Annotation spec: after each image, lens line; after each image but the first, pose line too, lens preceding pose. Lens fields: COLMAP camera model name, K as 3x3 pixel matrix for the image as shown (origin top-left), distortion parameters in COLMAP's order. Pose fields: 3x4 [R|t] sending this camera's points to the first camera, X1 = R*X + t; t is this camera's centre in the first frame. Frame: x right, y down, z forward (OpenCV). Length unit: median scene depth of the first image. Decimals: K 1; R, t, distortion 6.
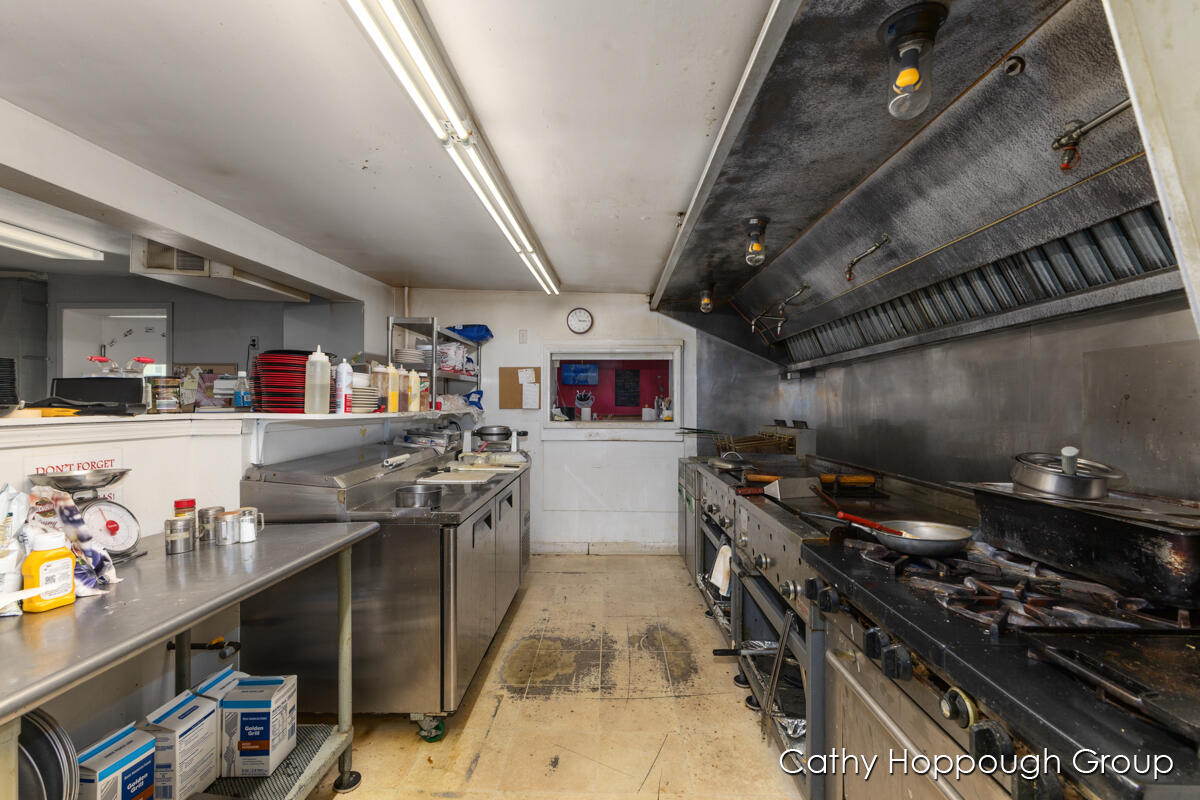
lens RADIAL K [[517.0, 0, 599.8], [0, 517.0, 406.5], [0, 0, 1]] dist [0.011040, -0.002890]
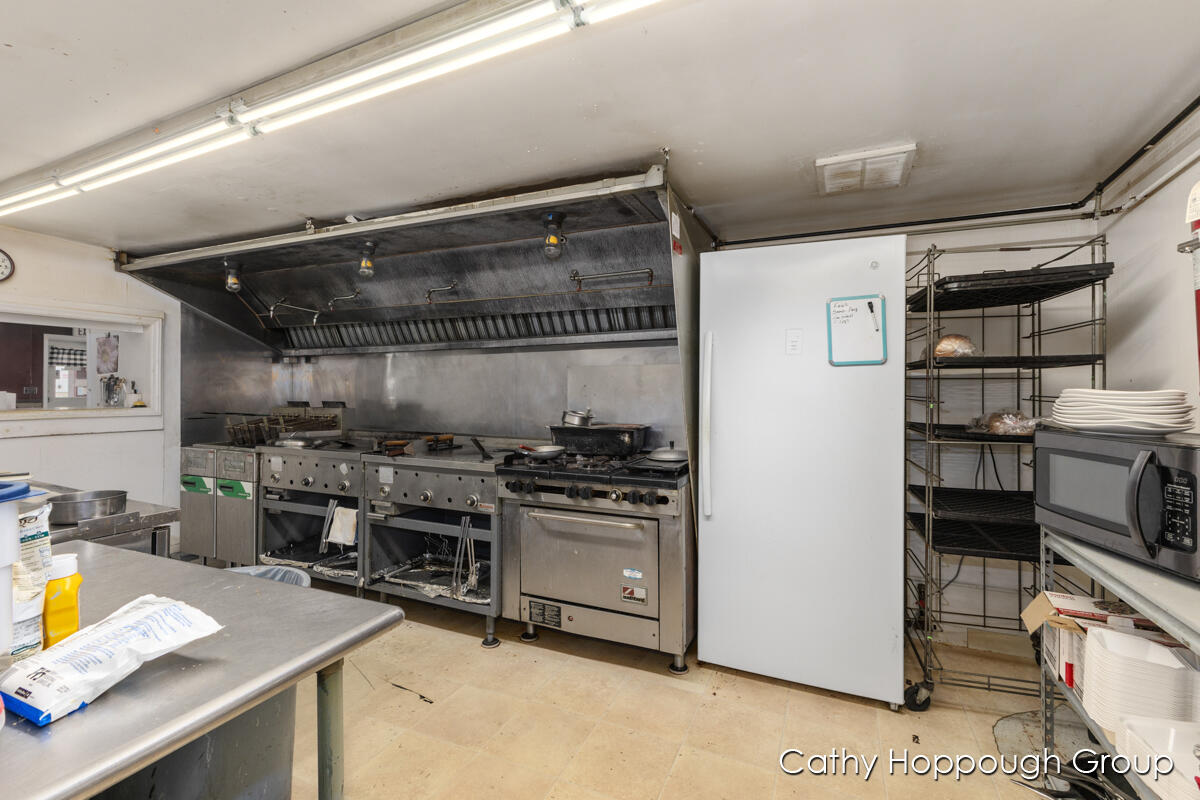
lens RADIAL K [[517.0, 0, 601.6], [0, 517.0, 391.3], [0, 0, 1]] dist [0.011040, -0.002890]
pose [[0.378677, -0.006401, 0.925507, -0.762900], [0.001348, 0.999979, 0.006365, -0.002847], [-0.925528, -0.001163, 0.378678, -0.010104]]
